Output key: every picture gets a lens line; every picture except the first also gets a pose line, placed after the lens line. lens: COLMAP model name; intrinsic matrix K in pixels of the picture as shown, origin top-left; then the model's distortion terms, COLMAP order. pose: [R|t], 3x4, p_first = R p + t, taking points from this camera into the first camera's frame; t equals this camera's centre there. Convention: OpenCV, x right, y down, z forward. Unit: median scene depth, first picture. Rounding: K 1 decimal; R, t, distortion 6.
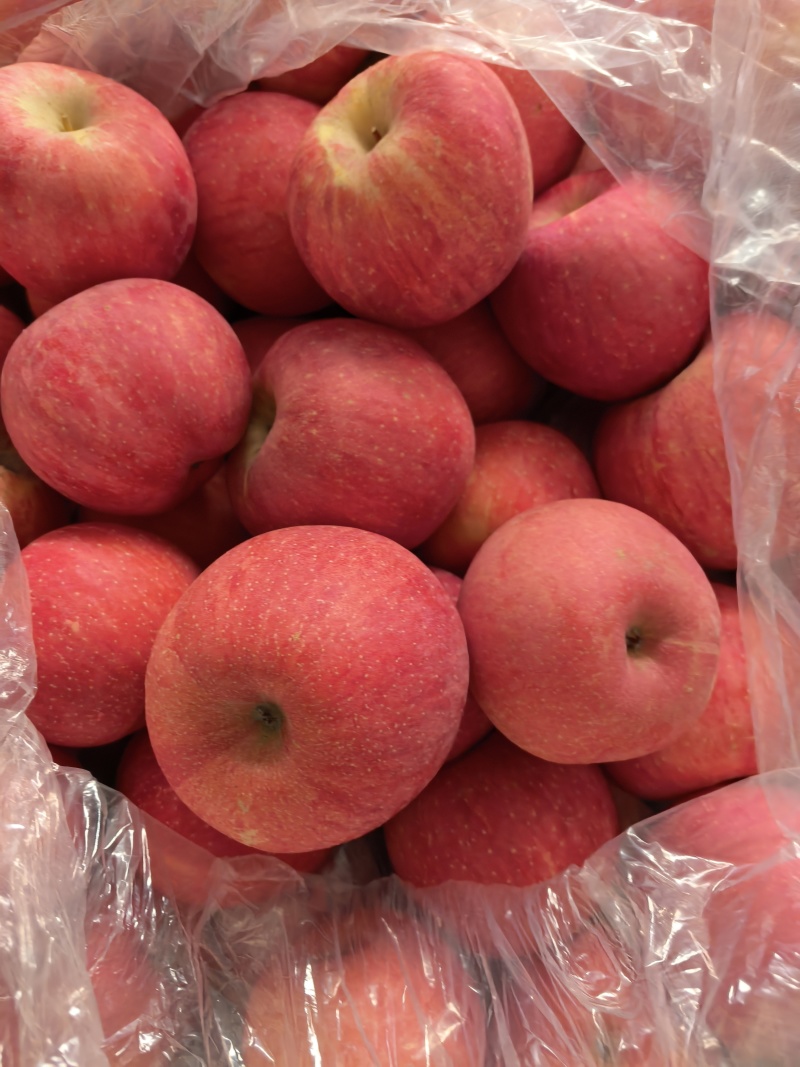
lens RADIAL K [[737.9, 0, 407.0], [0, 737.9, 533.6], [0, 0, 1]] dist [0.011737, -0.023444]
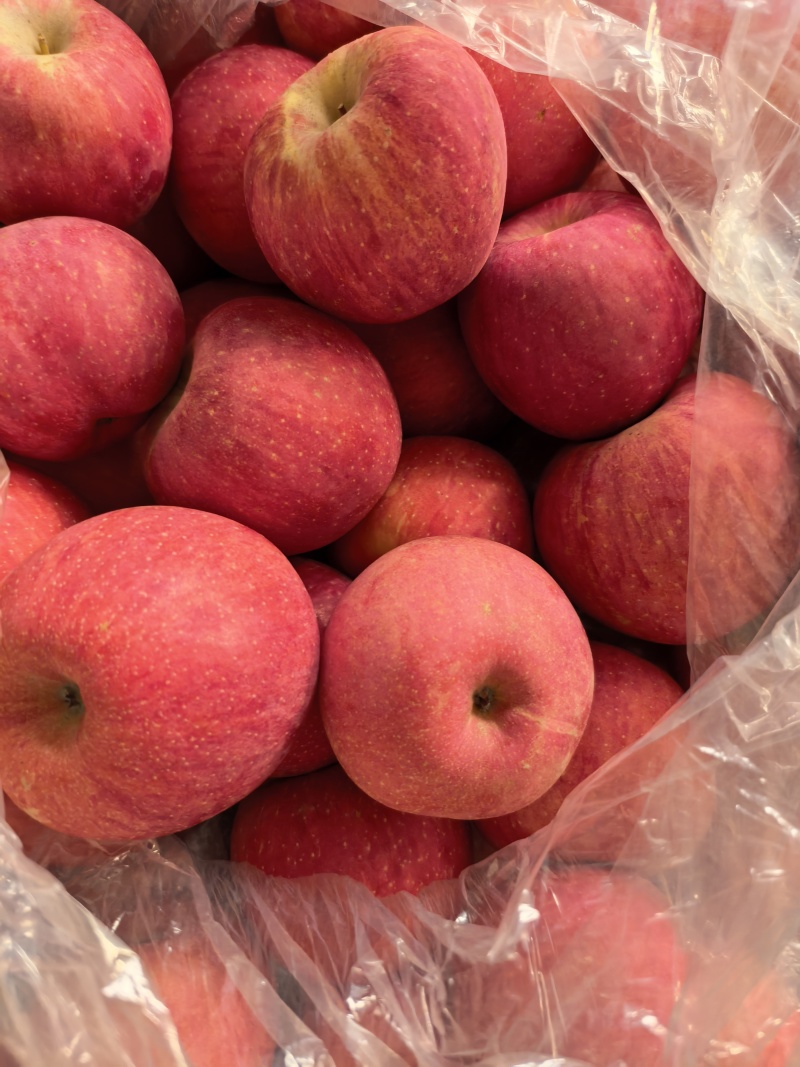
lens RADIAL K [[737.9, 0, 396.5], [0, 737.9, 531.4], [0, 0, 1]] dist [0.011737, -0.023444]
pose [[0.976767, 0.206676, -0.056671, 0.189942], [-0.204834, 0.978110, 0.036656, -0.070666], [0.063006, -0.024196, 0.997720, 0.059672]]
